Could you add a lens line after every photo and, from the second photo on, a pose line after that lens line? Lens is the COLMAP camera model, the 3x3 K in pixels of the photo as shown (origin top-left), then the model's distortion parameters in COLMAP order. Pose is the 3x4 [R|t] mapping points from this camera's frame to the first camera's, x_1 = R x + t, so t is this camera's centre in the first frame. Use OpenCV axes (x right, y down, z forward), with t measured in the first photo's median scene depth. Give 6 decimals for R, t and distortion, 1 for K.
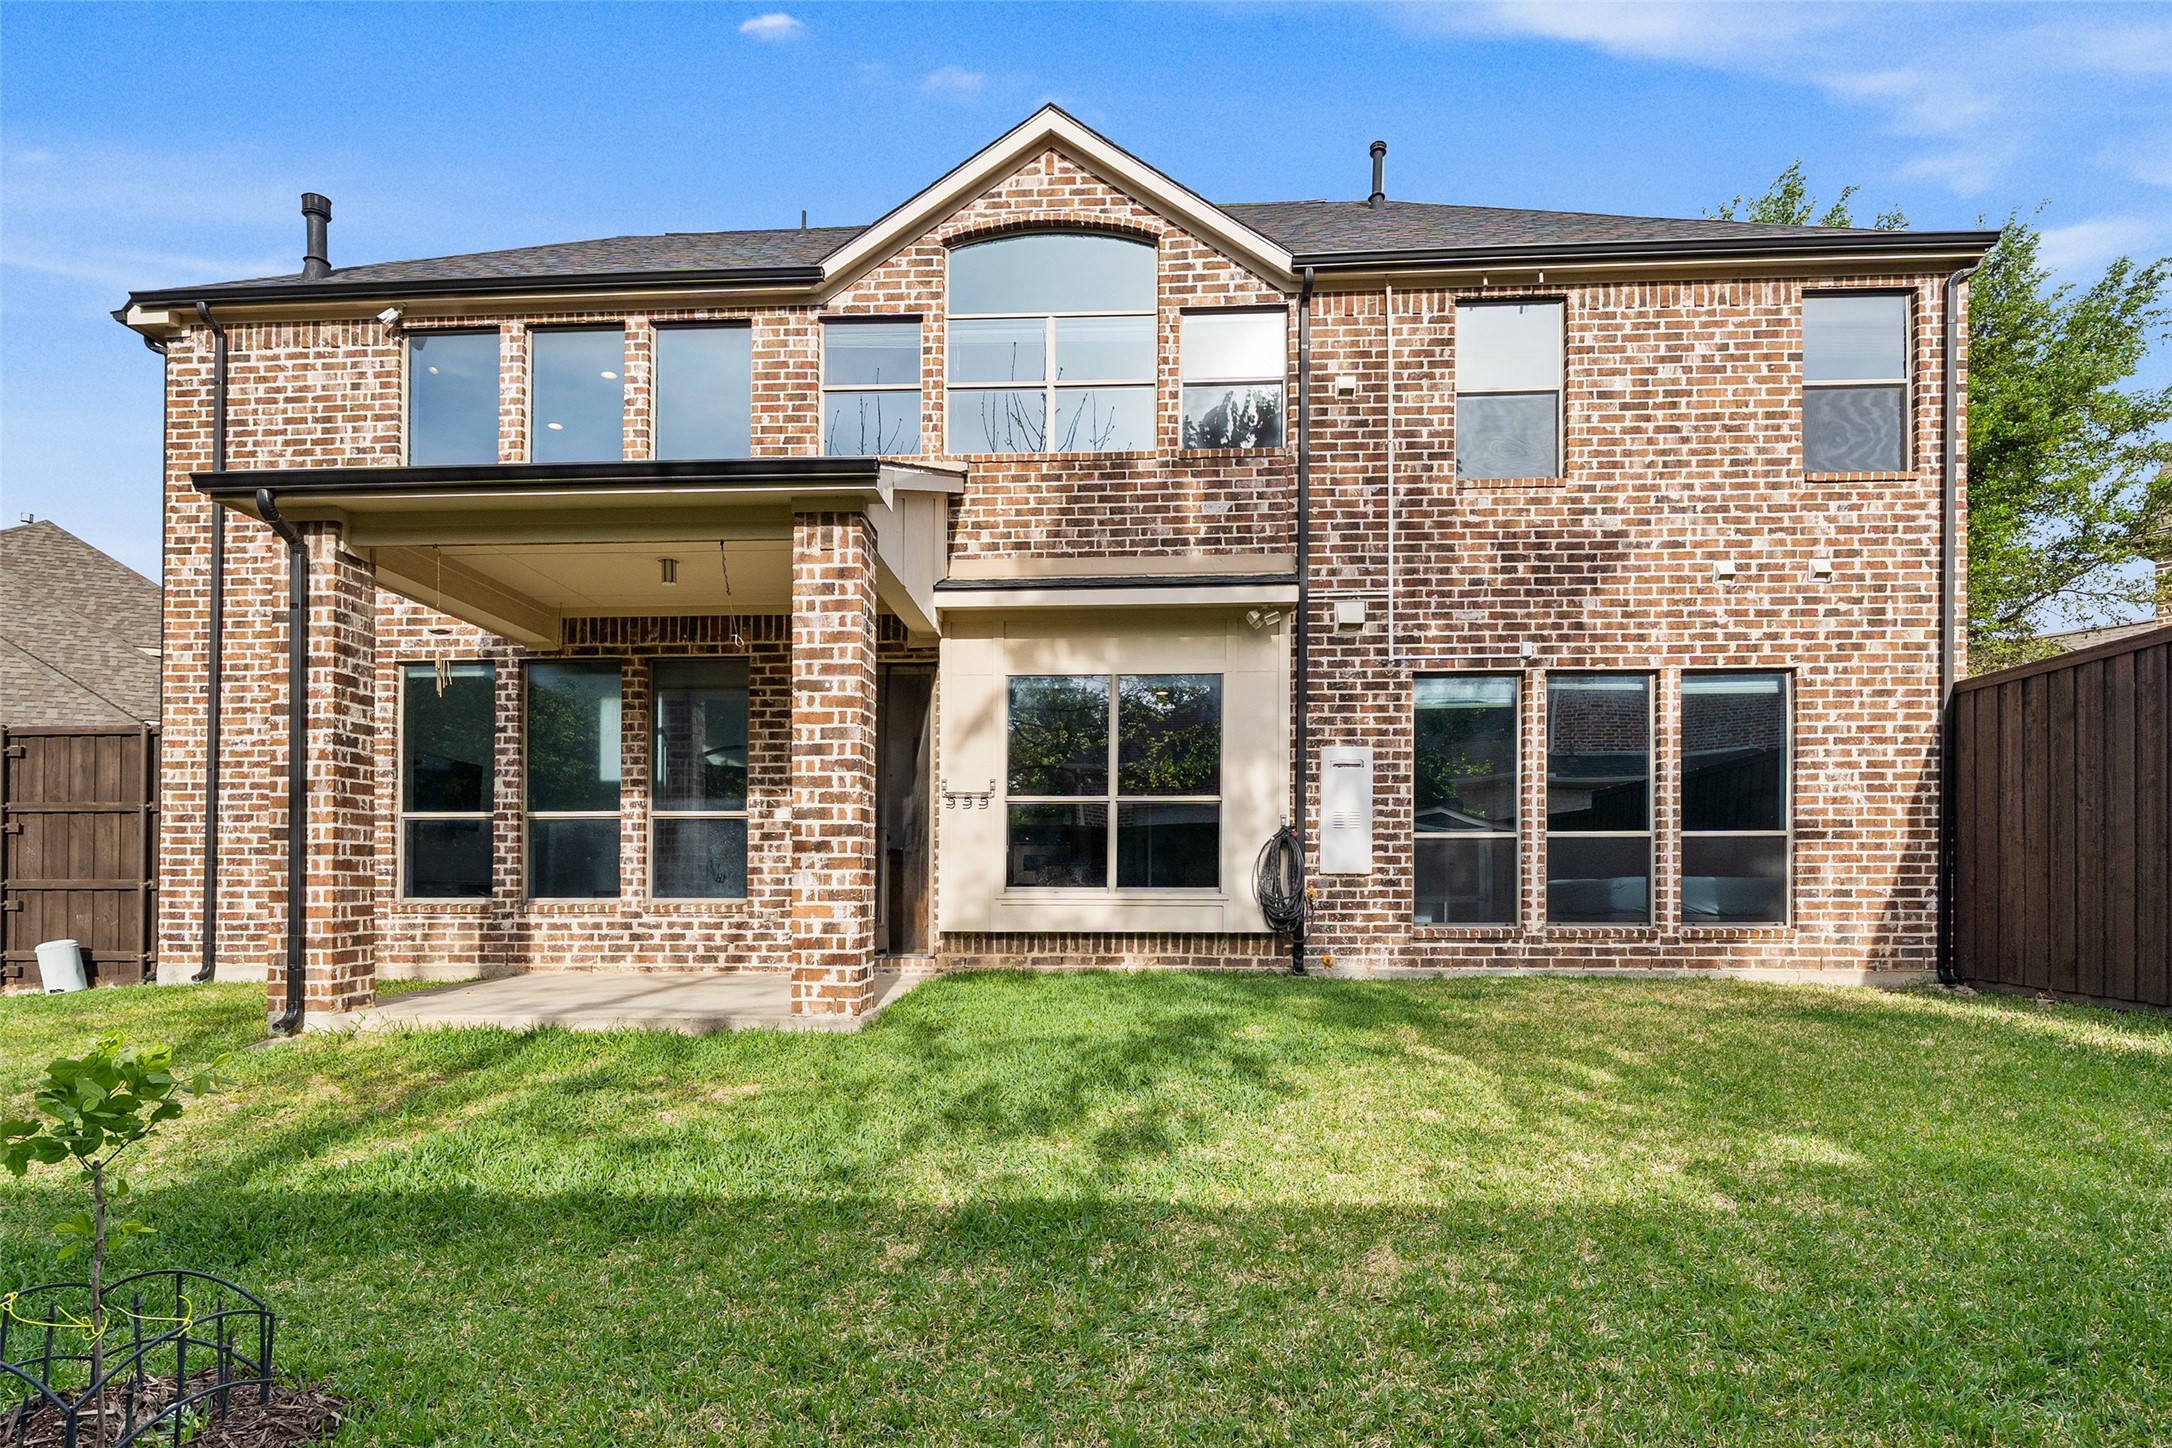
lens RADIAL K [[1158.2, 0, 1075.5], [0, 1158.2, 873.2], [0, 0, 1]] dist [-0.007927, -0.001555]
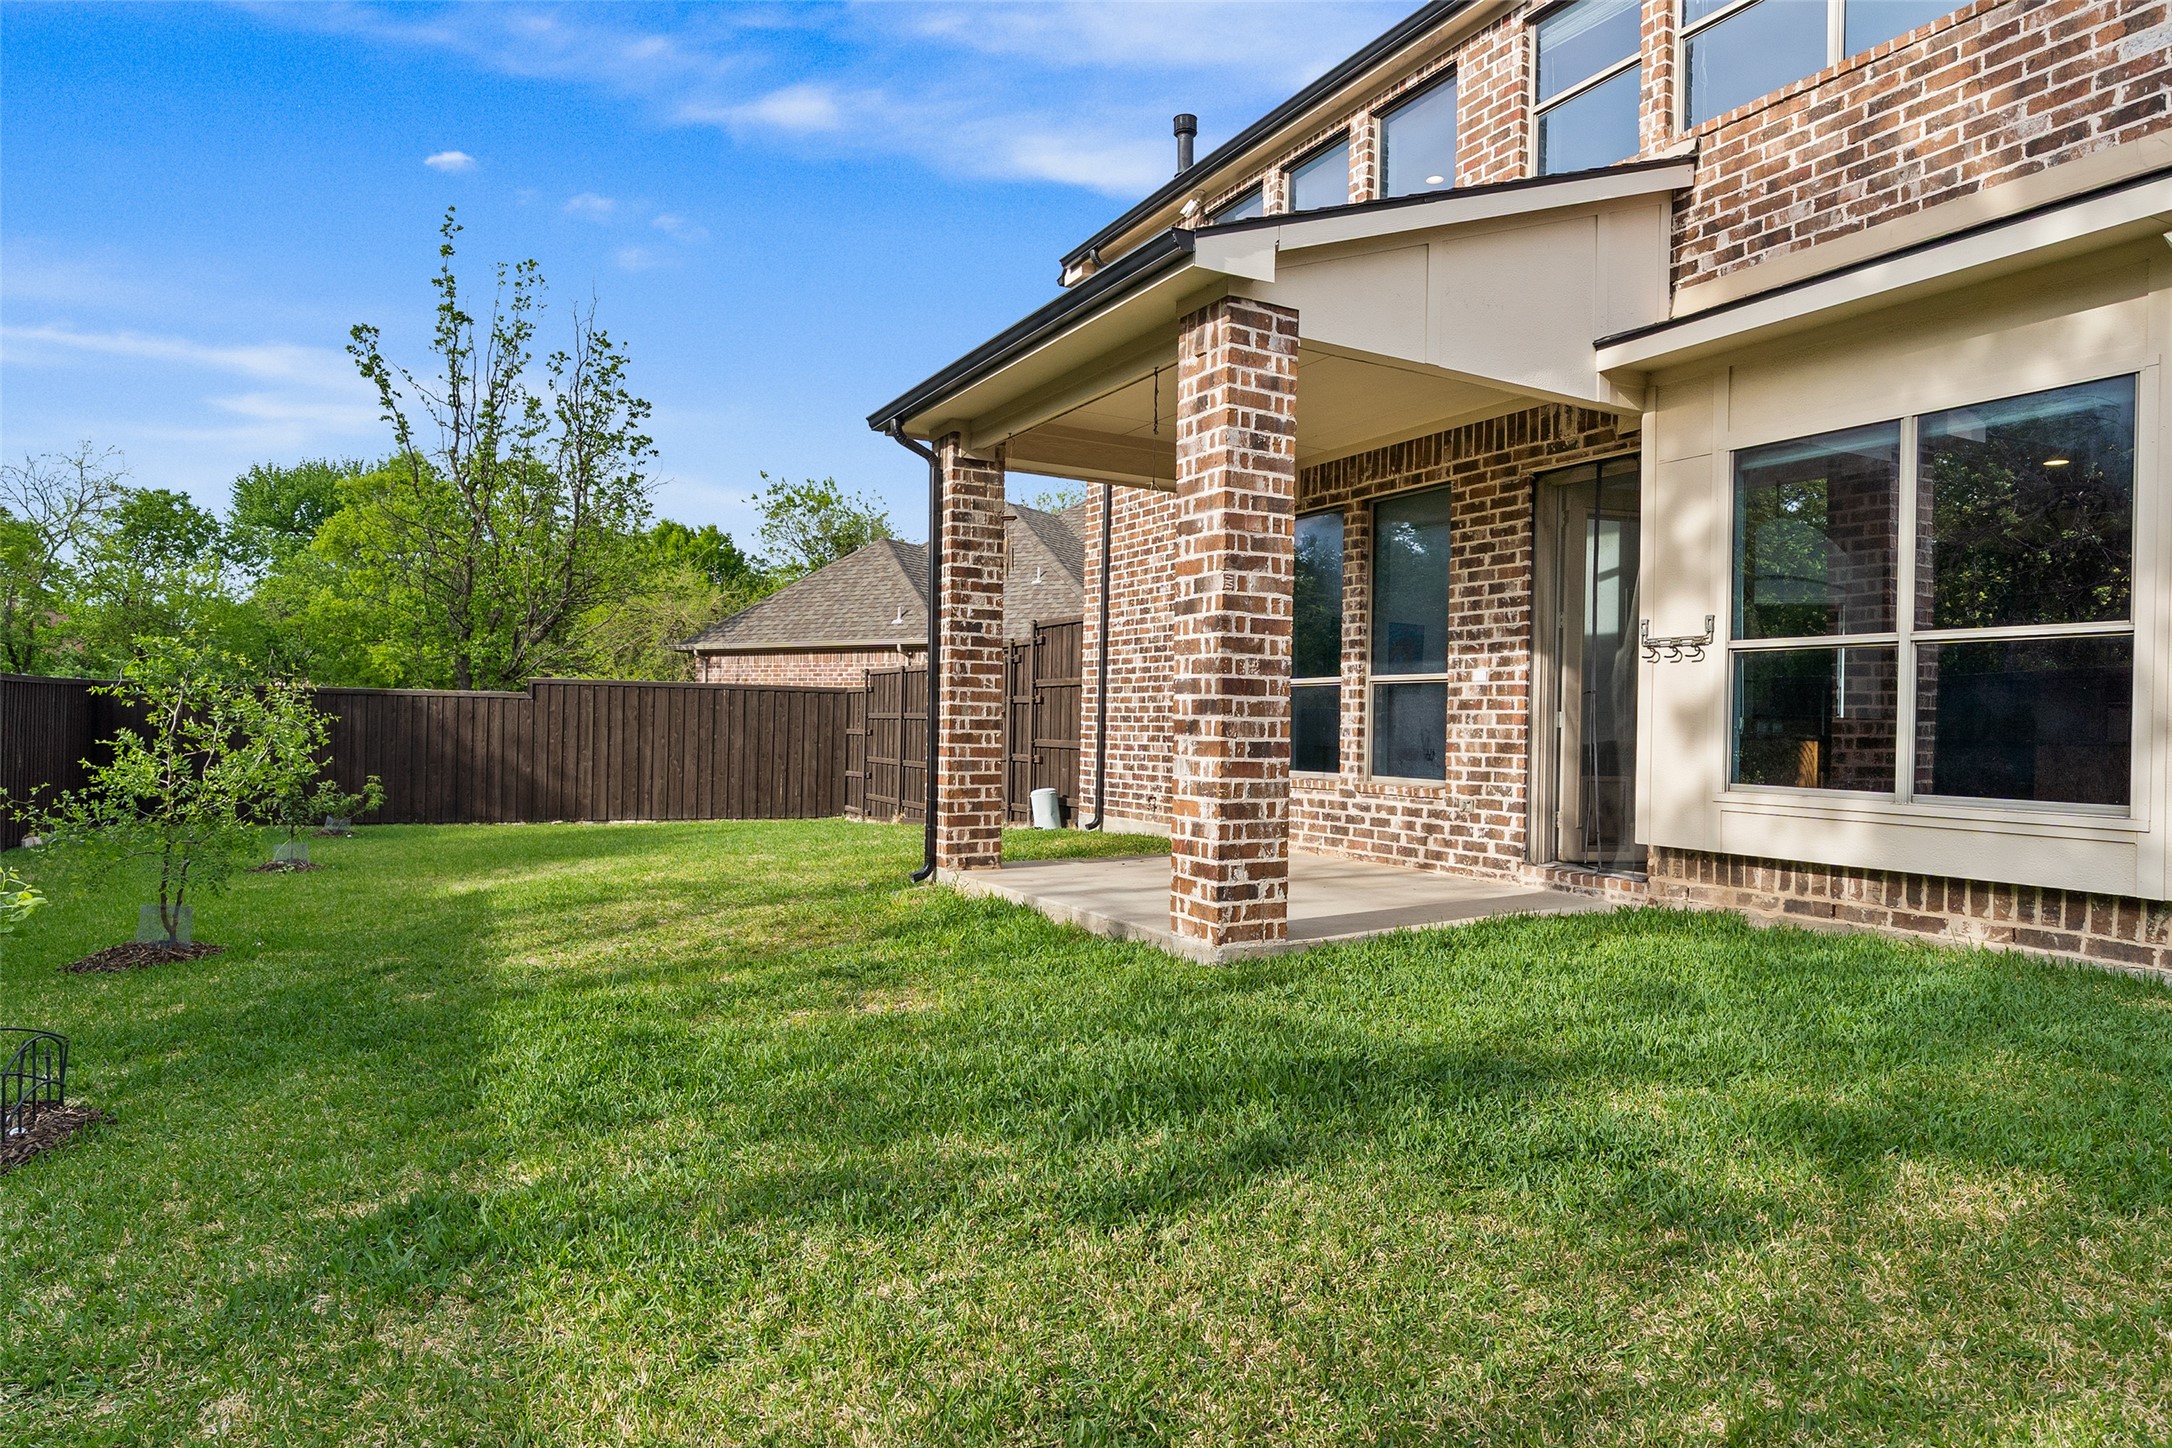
lens RADIAL K [[1257.4, 0, 1102.1], [0, 1257.4, 718.7], [0, 0, 1]] dist [0.002409, -0.005811]
pose [[0.534817, 0.005561, -0.844949, 0.328202], [-0.010655, 0.999943, -0.000163, -0.019134], [0.844901, 0.009090, 0.534846, 0.327483]]
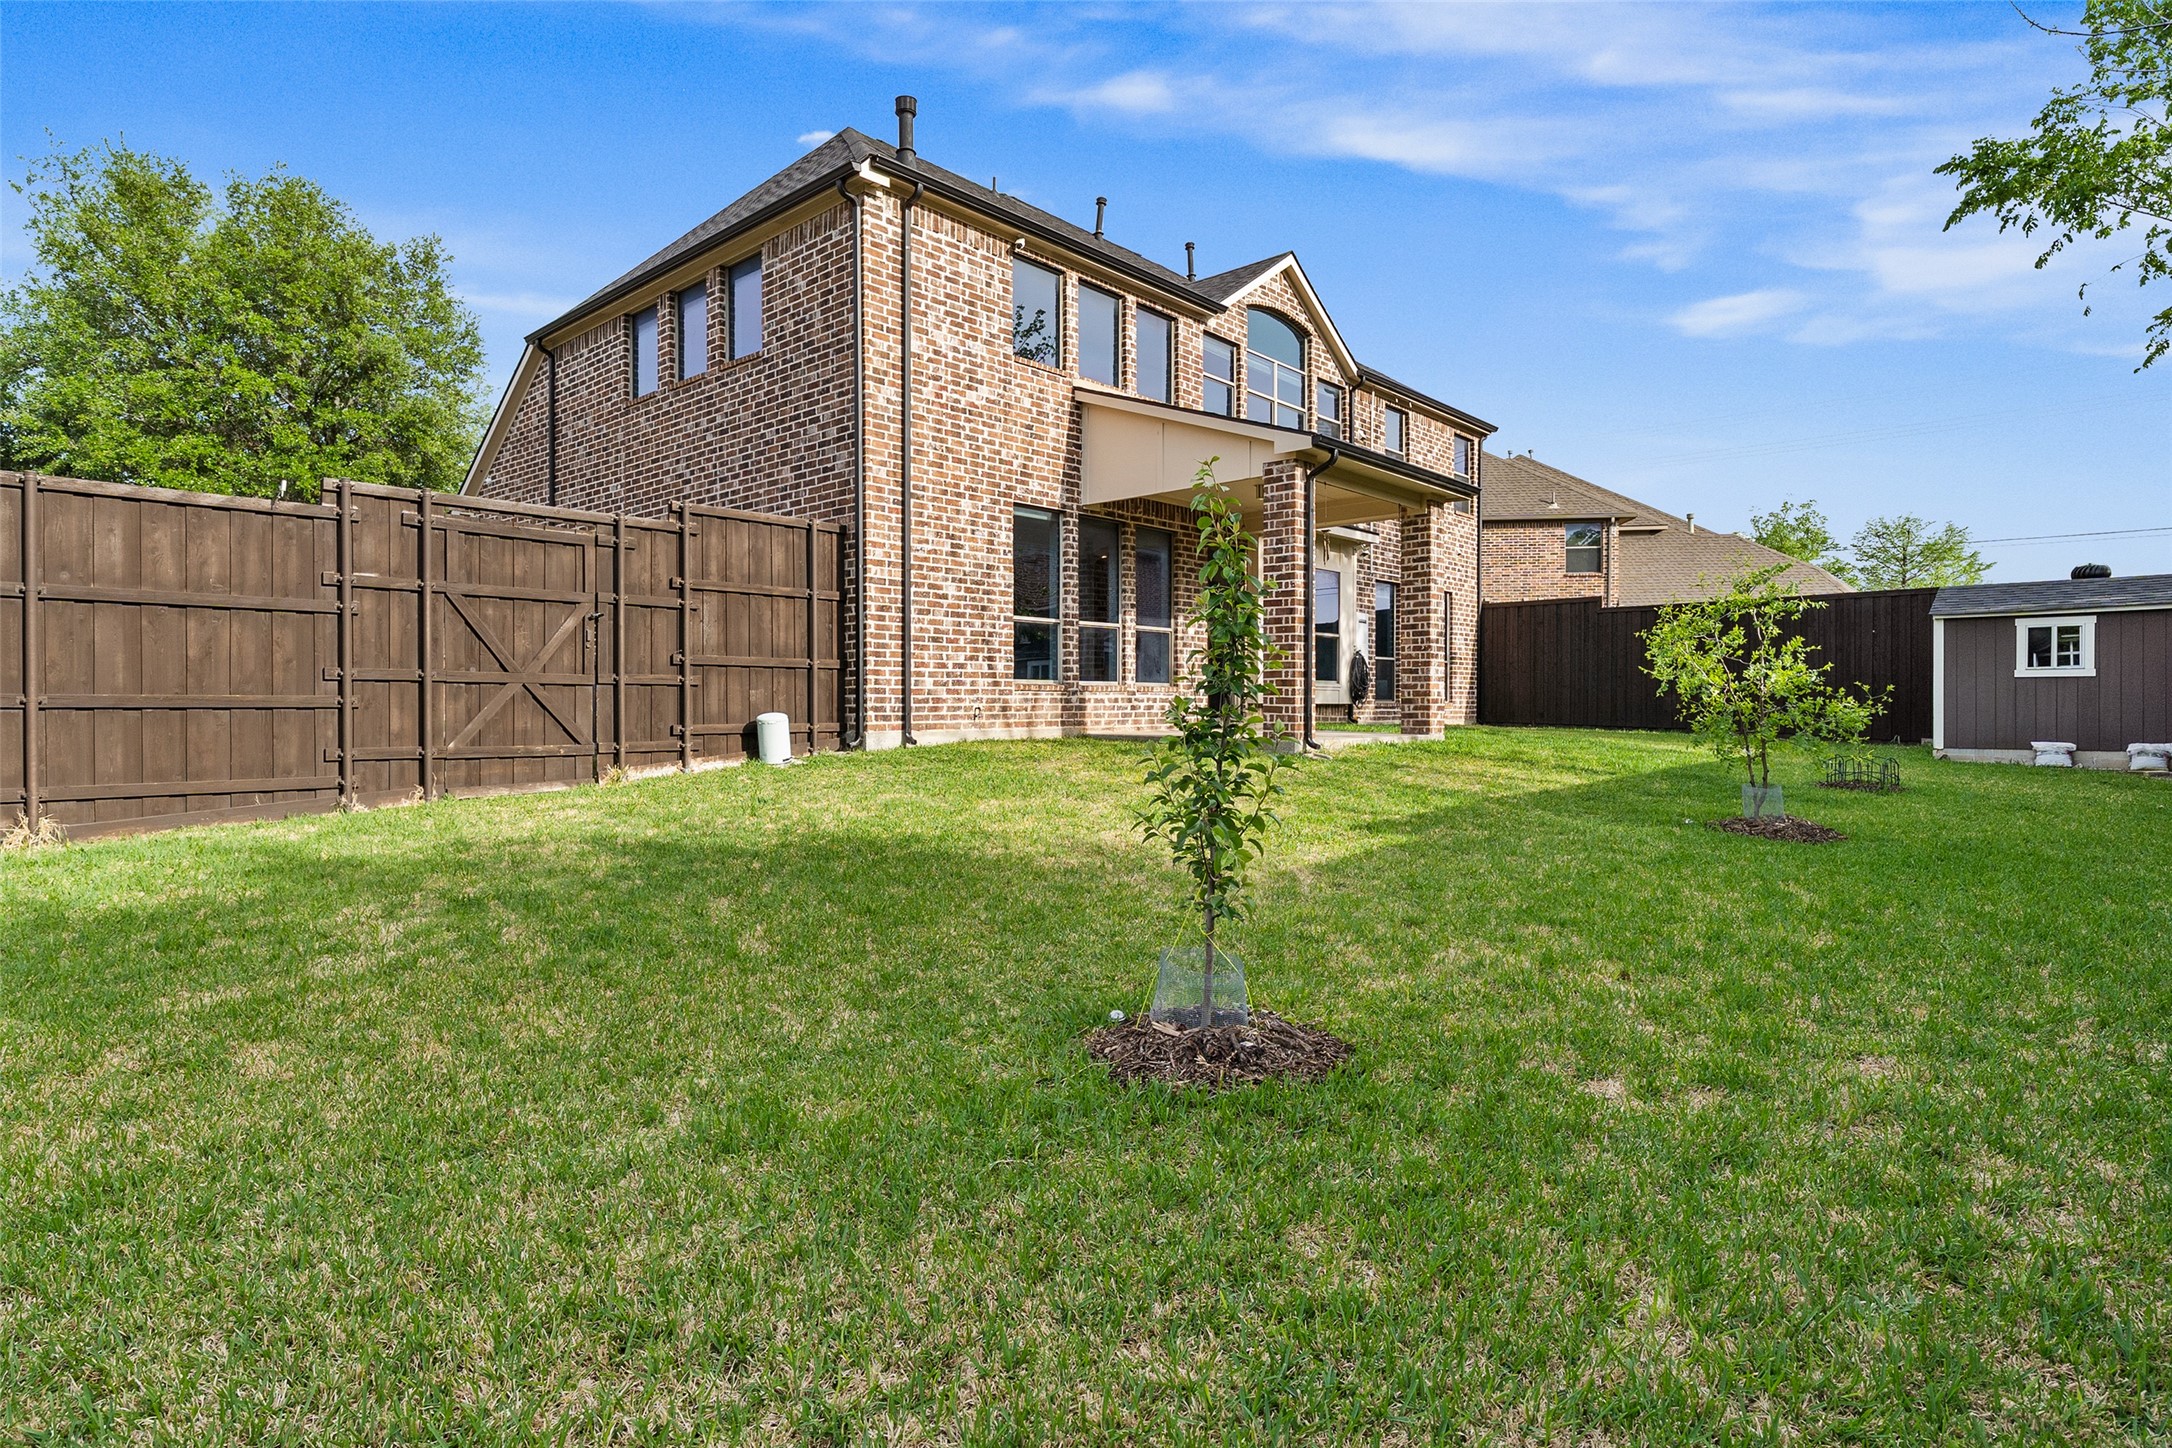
lens RADIAL K [[1158.2, 0, 1085.9], [0, 1158.2, 714.4], [0, 0, 1]] dist [-0.007927, -0.001555]
pose [[0.626679, -0.004904, 0.779262, -1.606841], [-0.005436, 0.999928, 0.010664, 0.048161], [-0.779258, -0.010919, 0.626608, 0.094540]]
